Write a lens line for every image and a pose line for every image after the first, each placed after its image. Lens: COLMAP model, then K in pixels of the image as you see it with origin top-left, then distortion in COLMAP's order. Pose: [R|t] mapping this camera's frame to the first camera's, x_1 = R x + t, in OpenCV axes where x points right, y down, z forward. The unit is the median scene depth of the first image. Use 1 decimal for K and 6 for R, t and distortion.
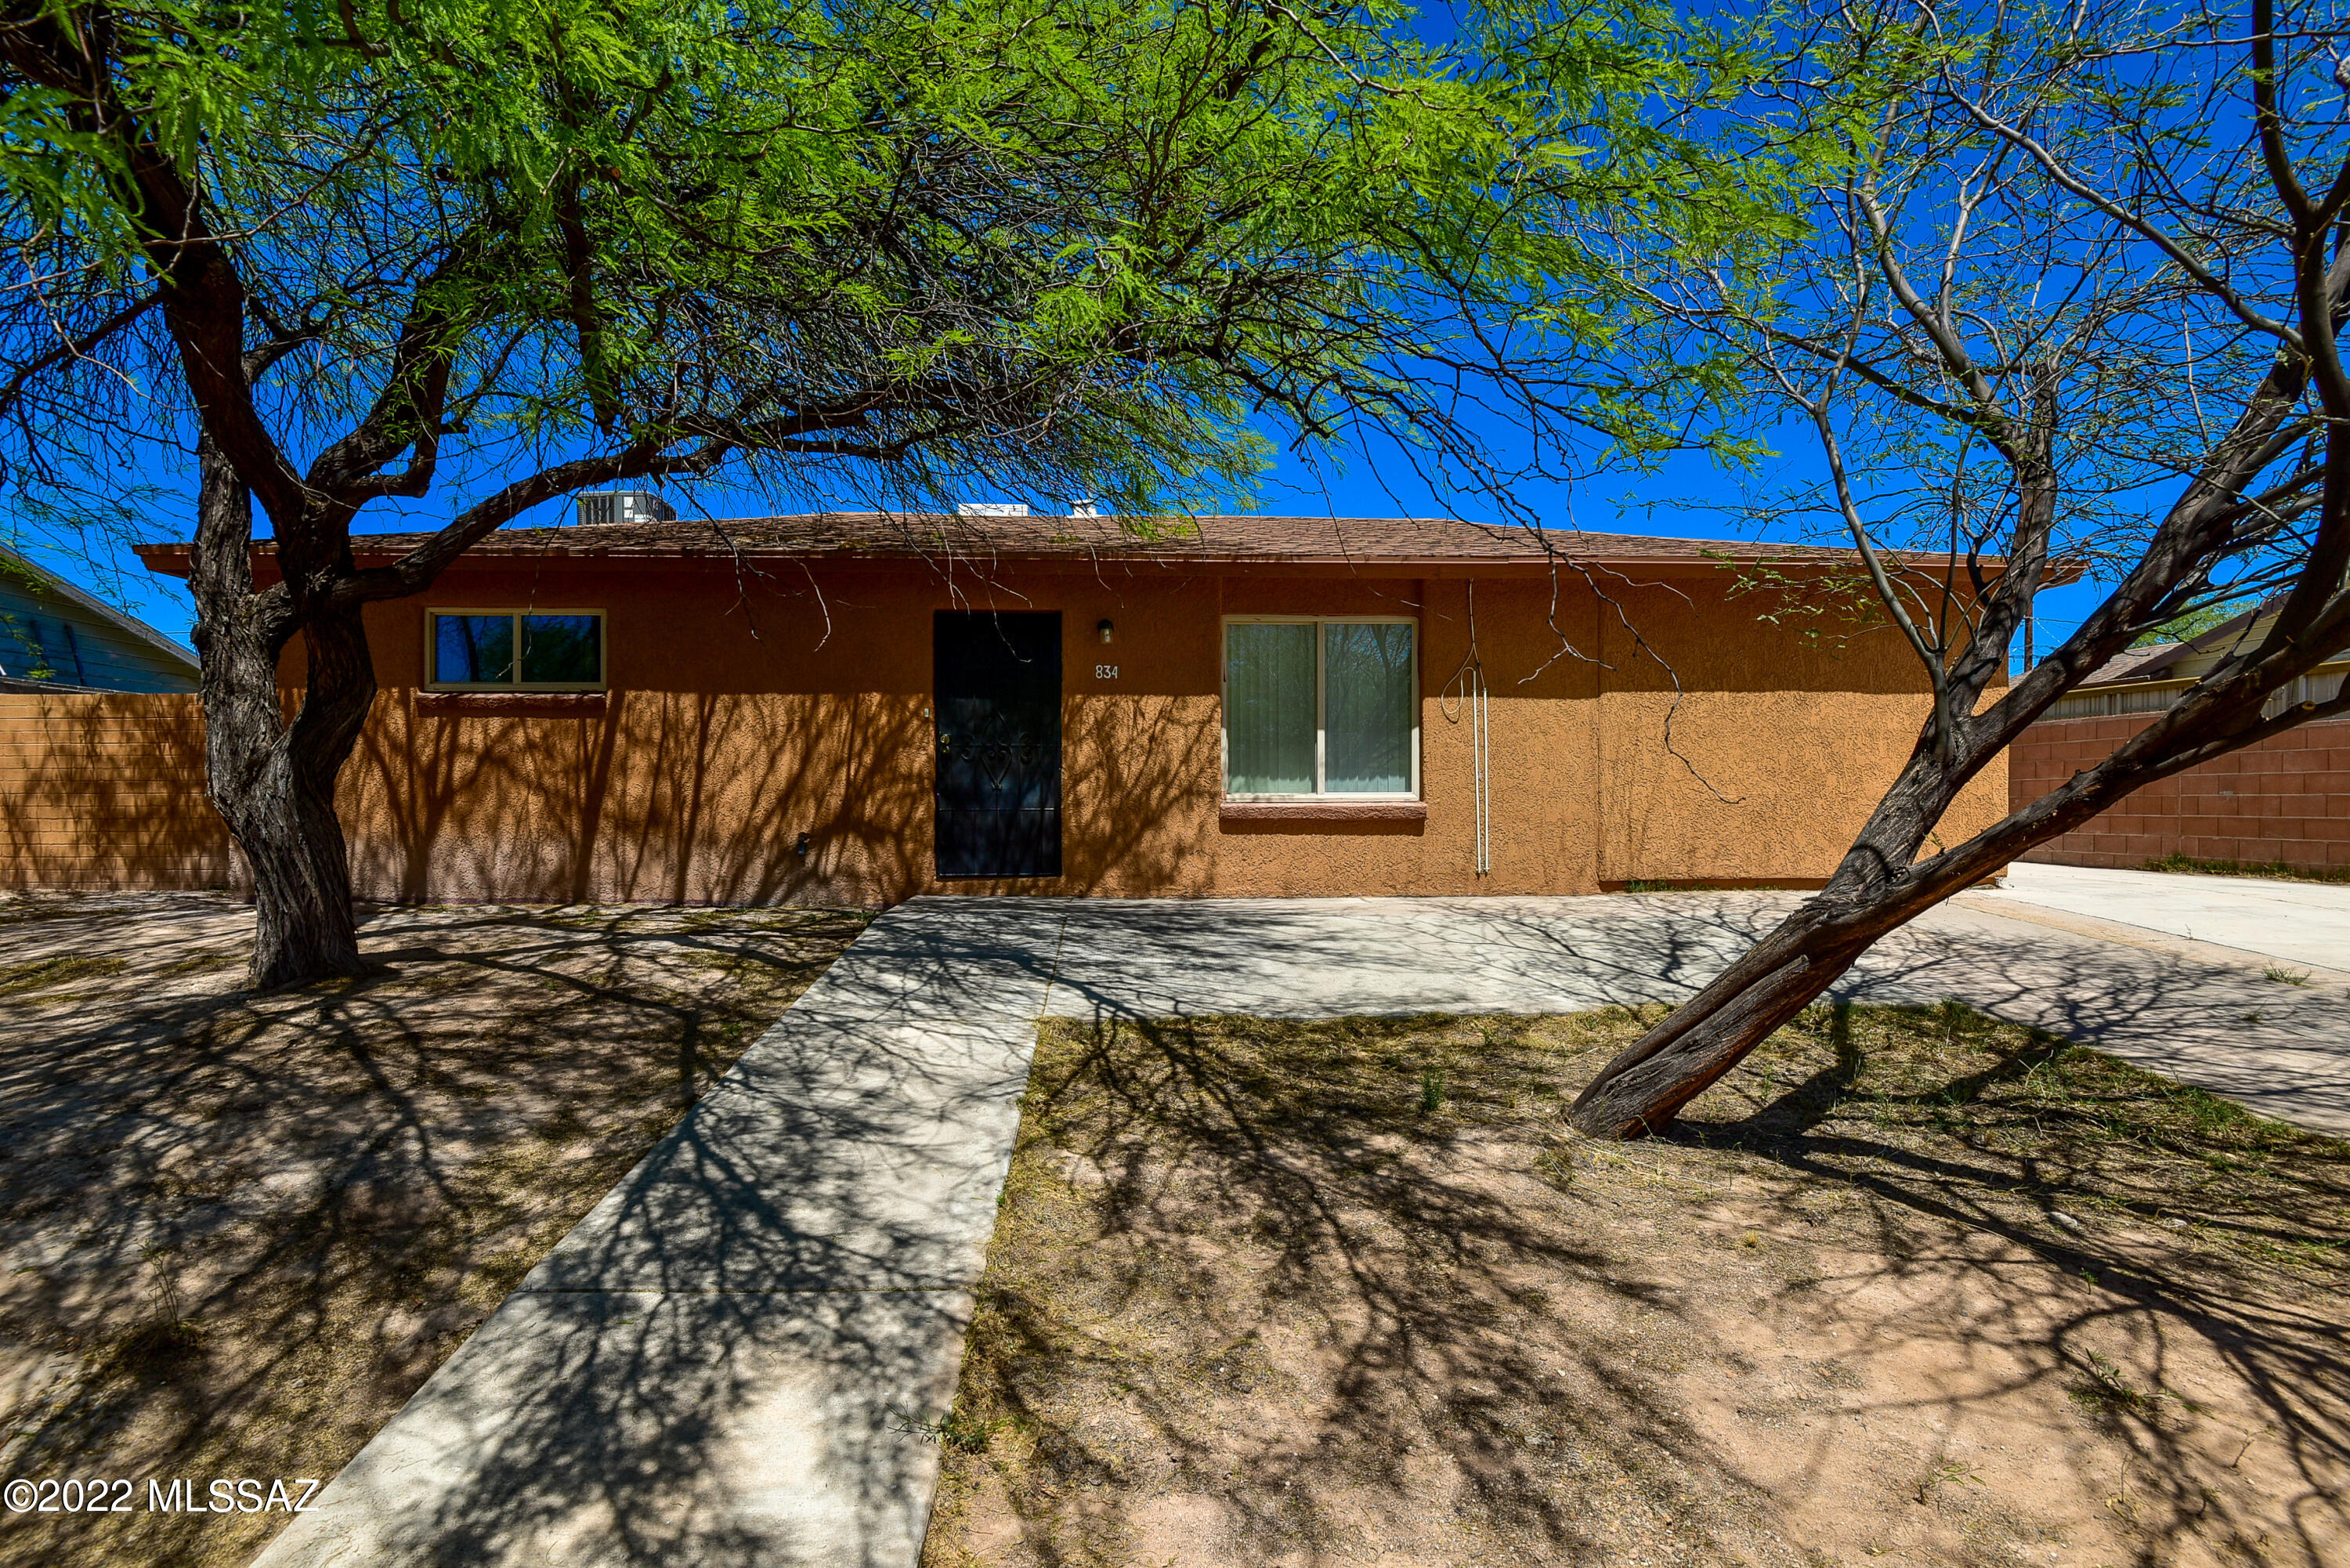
lens RADIAL K [[1046.5, 0, 1278.6], [0, 1046.5, 787.9], [0, 0, 1]] dist [-0.007202, -0.007664]
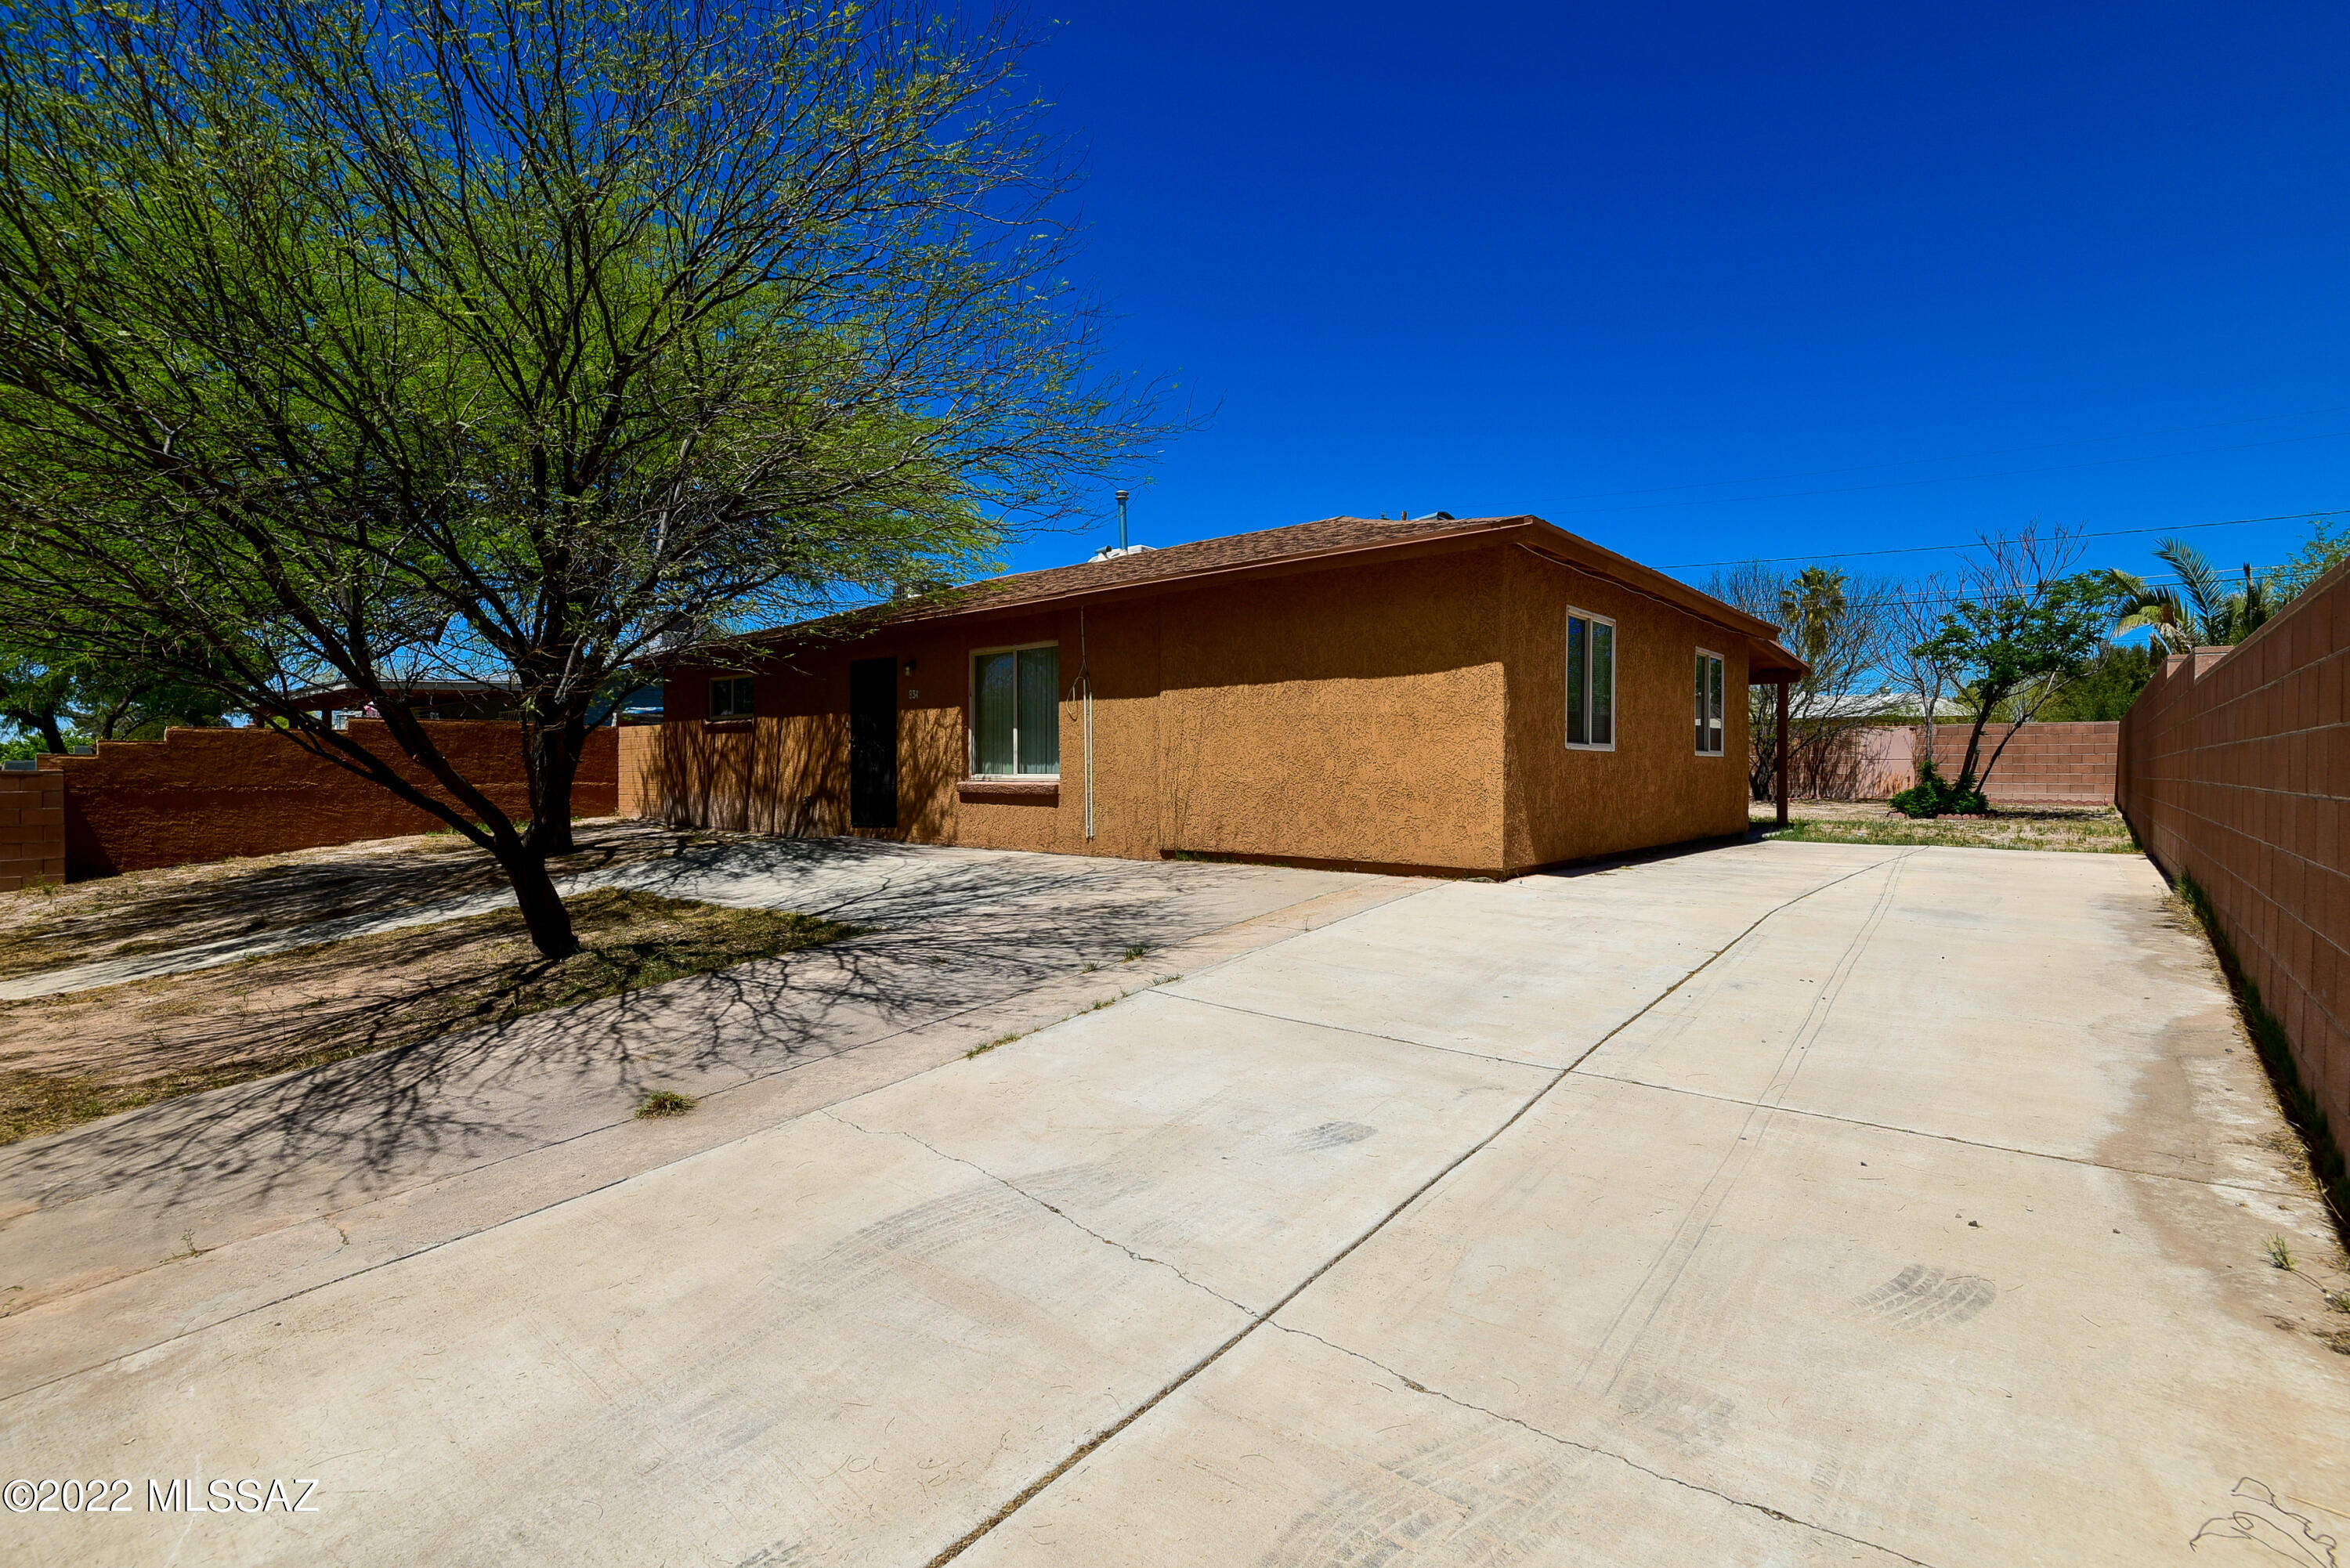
lens RADIAL K [[1086.7, 0, 1169.5], [0, 1086.7, 789.9], [0, 0, 1]] dist [-0.009757, -0.007322]
pose [[0.721914, 0.014353, -0.691833, 1.235193], [-0.000202, 0.999789, 0.020531, -0.004622], [0.691982, -0.014682, 0.721765, 0.122104]]
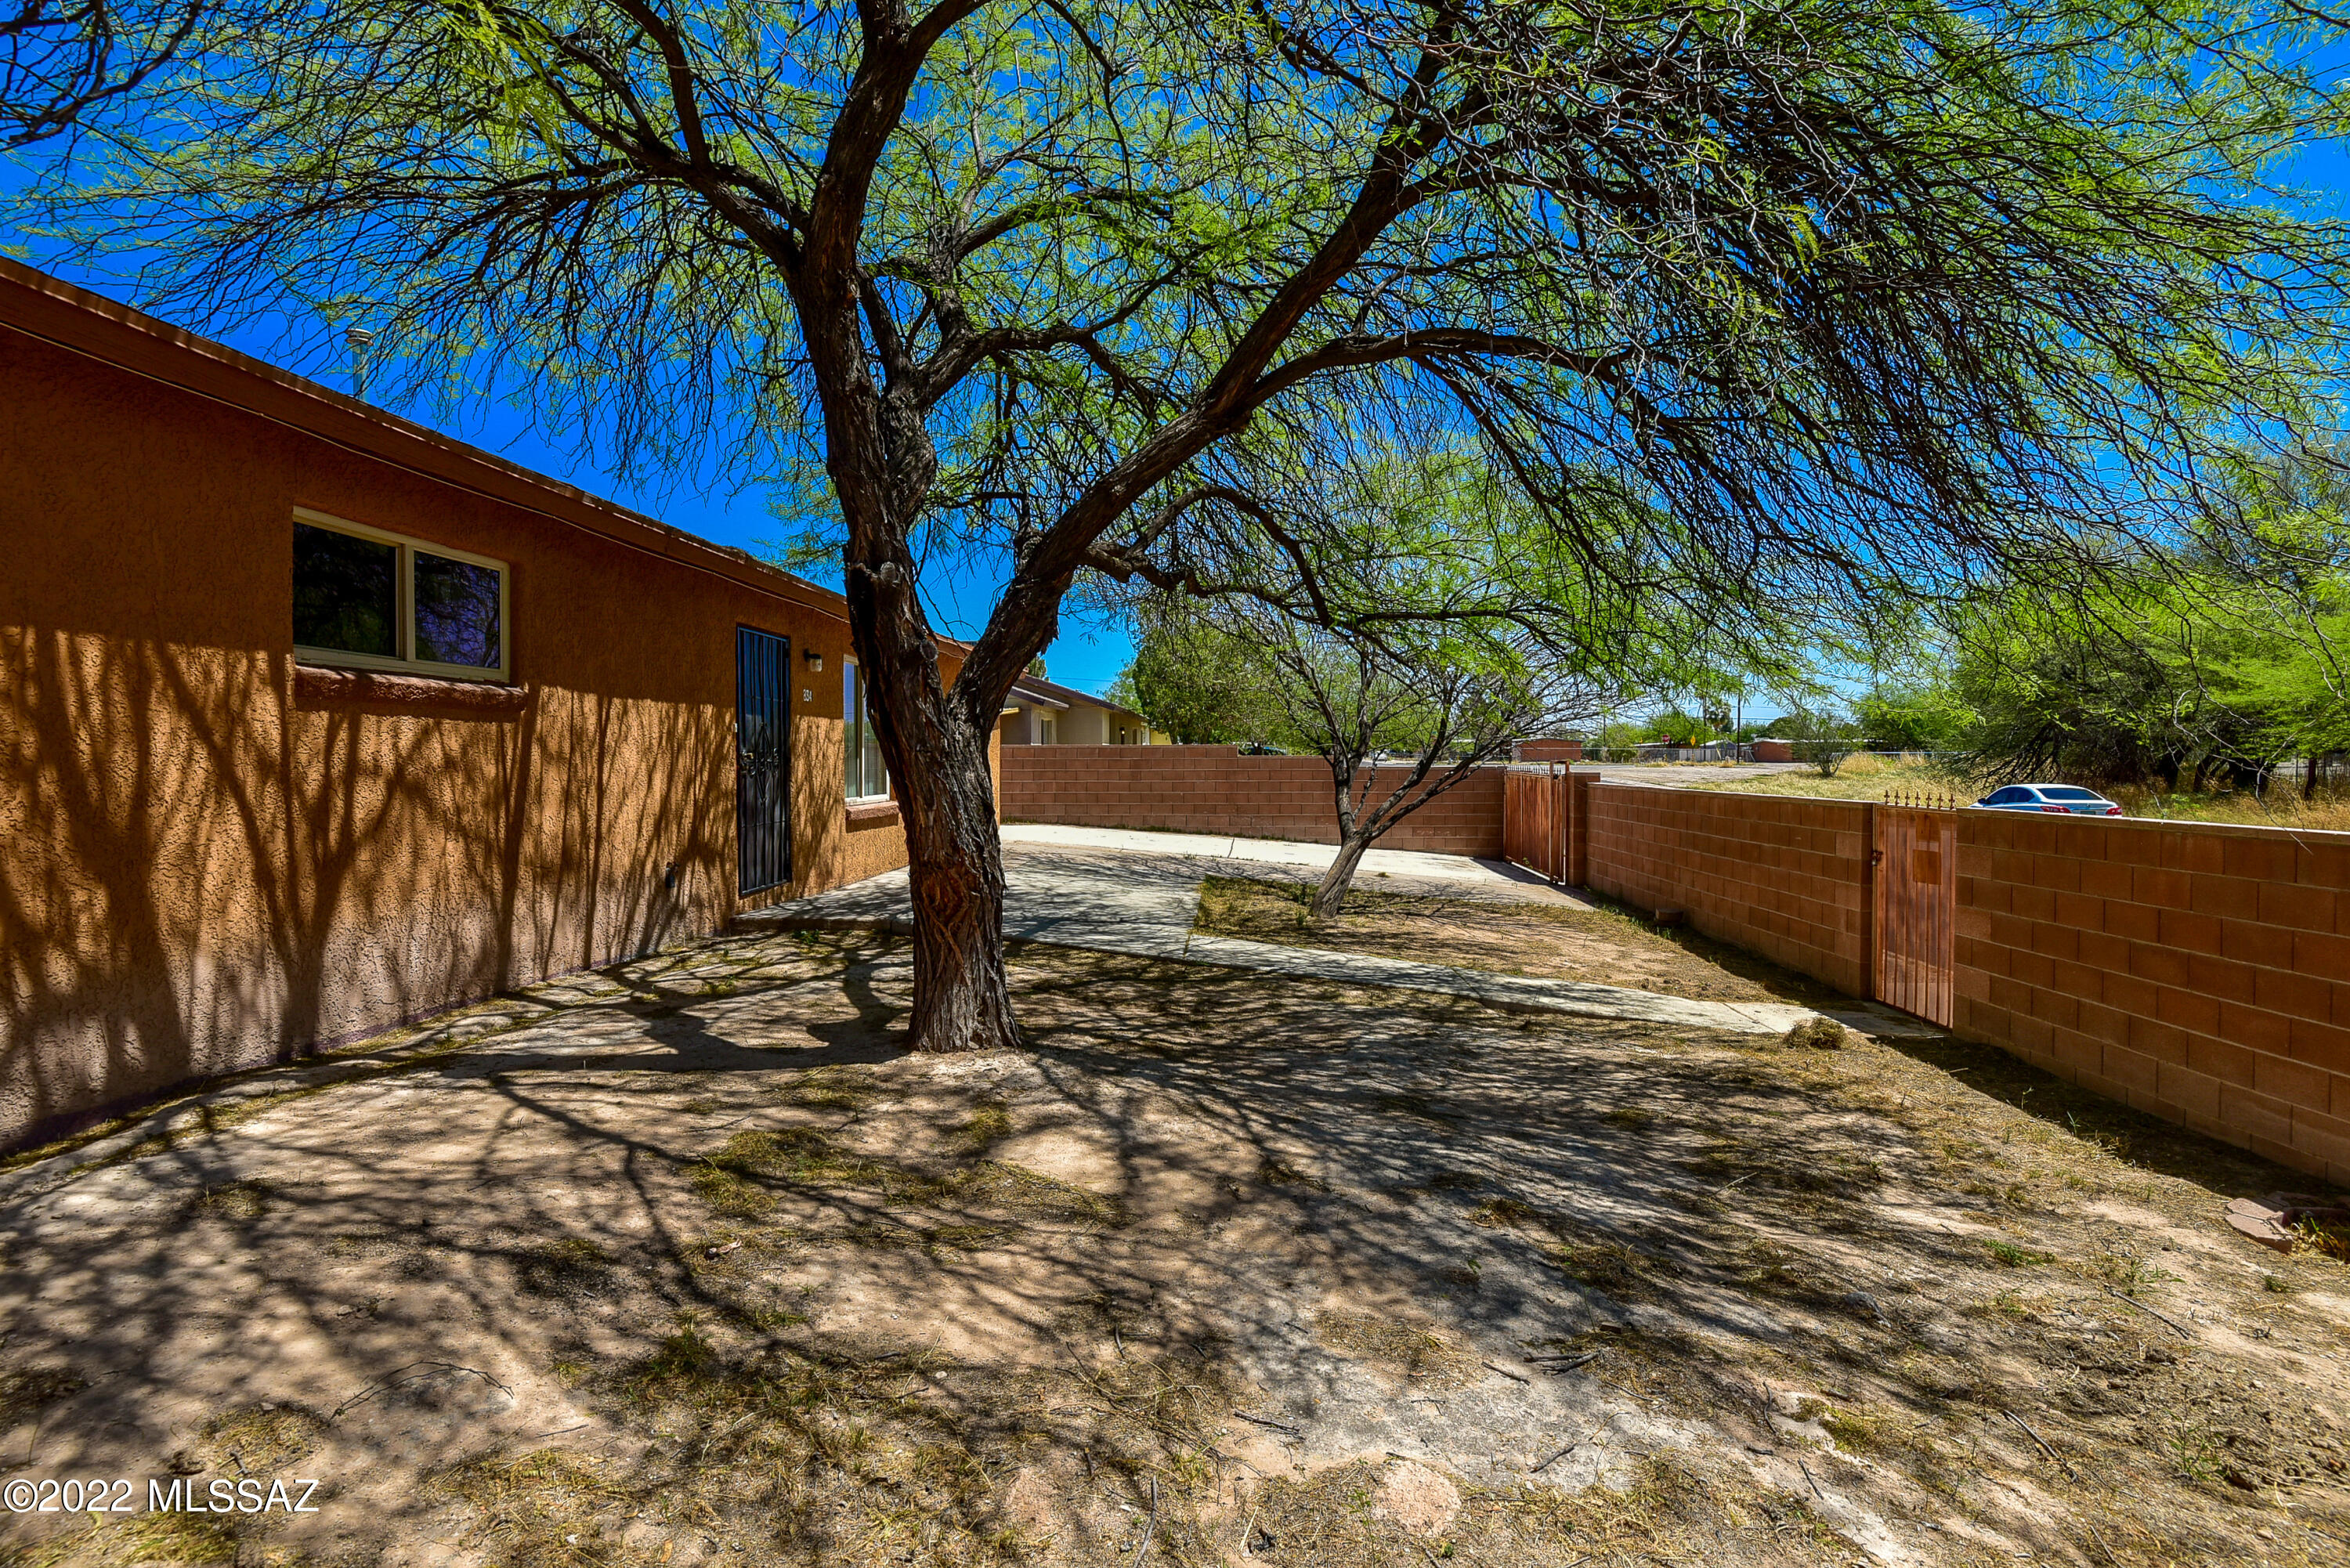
lens RADIAL K [[1099.9, 0, 1228.7], [0, 1099.9, 777.4], [0, 0, 1]] dist [-0.002255, -0.015767]
pose [[0.066449, -0.014531, 0.997684, -1.359328], [-0.000970, 0.999893, 0.014628, -0.042152], [-0.997789, -0.001939, 0.066428, 0.484268]]
